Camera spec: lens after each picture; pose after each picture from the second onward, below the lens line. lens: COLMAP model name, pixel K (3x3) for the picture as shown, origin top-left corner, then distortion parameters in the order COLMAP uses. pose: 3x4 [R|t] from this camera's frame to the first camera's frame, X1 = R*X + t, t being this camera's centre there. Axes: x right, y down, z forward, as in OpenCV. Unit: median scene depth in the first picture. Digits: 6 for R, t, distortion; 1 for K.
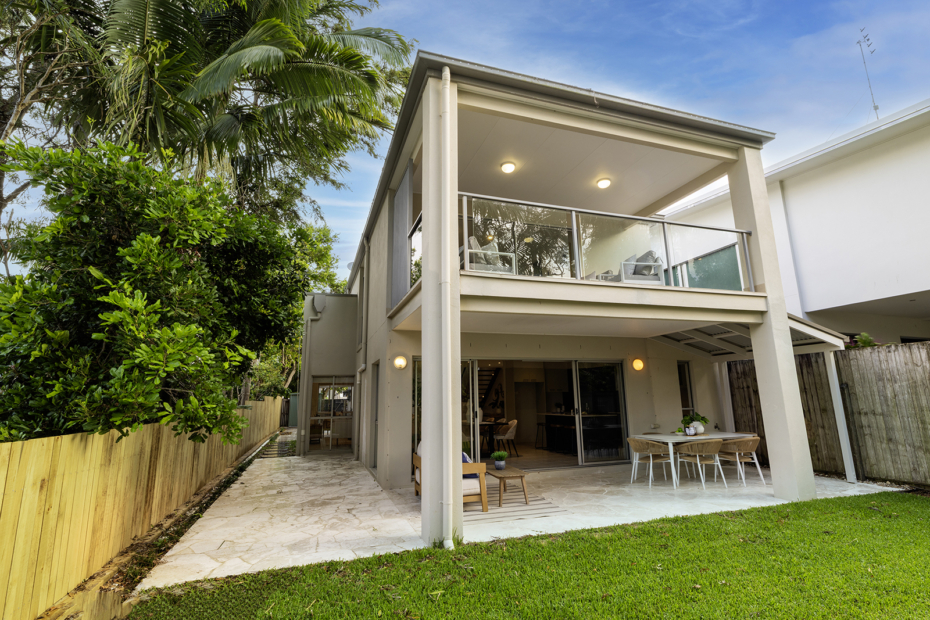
lens RADIAL K [[453.4, 0, 470.8], [0, 453.4, 309.1], [0, 0, 1]] dist [-0.005242, -0.000662]
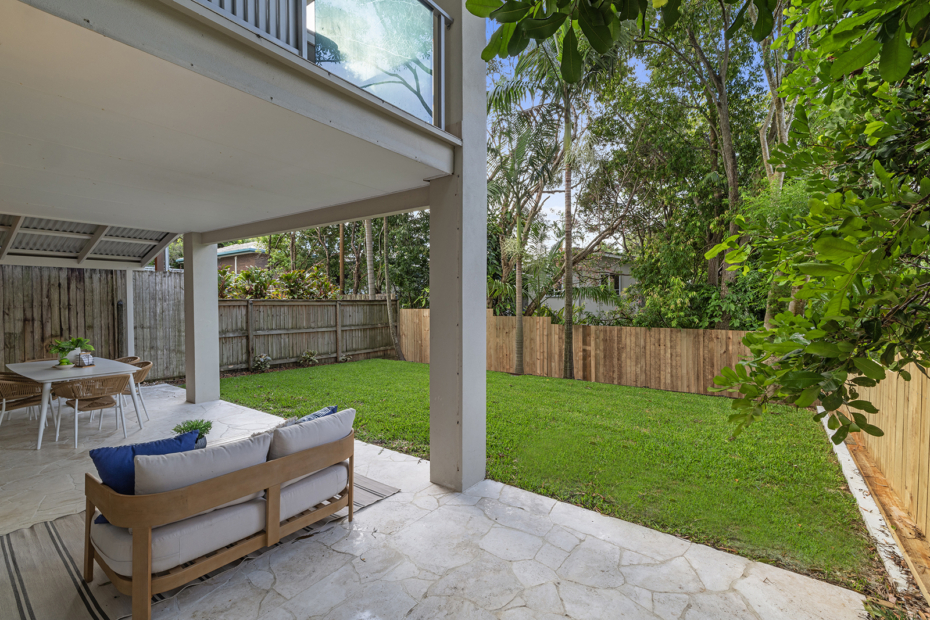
lens RADIAL K [[408.7, 0, 463.3], [0, 408.7, 307.5], [0, 0, 1]] dist [-0.004023, -0.000173]
pose [[-0.554214, 0.006614, 0.832348, -0.456526], [-0.149309, 0.982959, -0.107228, 0.178067], [-0.818873, -0.183704, -0.543783, 0.939893]]
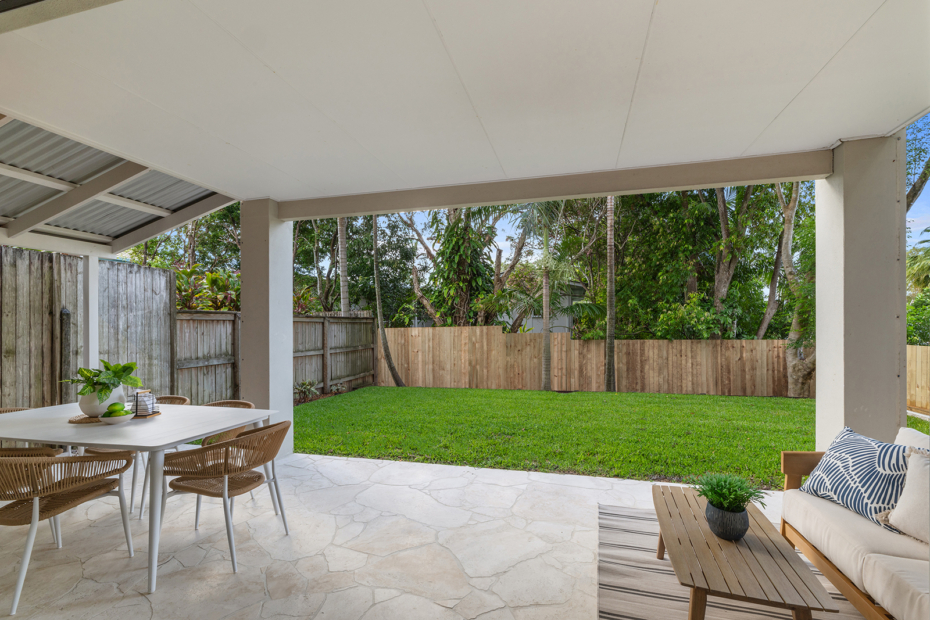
lens RADIAL K [[408.7, 0, 475.4], [0, 408.7, 327.1], [0, 0, 1]] dist [-0.004023, -0.000173]
pose [[-0.818305, 0.025128, 0.574235, 0.036581], [-0.086759, 0.982198, -0.166615, 0.258514], [-0.568199, -0.186162, -0.801557, 1.231901]]
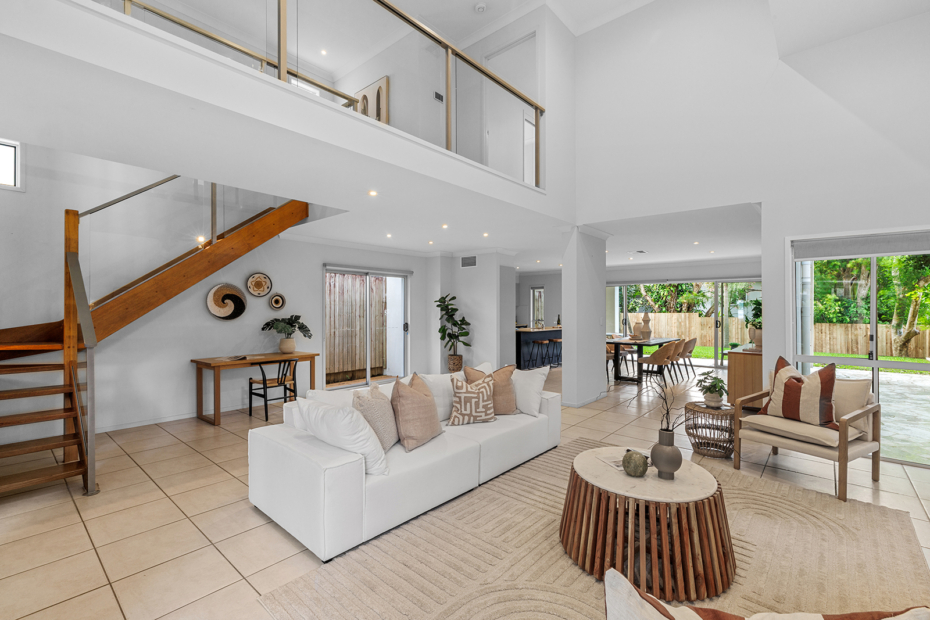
lens RADIAL K [[408.7, 0, 465.2], [0, 408.7, 314.6], [0, 0, 1]] dist [-0.004023, -0.000173]
pose [[-0.496309, 0.006339, 0.868123, -0.721567], [-0.163239, 0.981455, -0.100491, 0.517945], [-0.852660, -0.191587, -0.486071, 2.543780]]
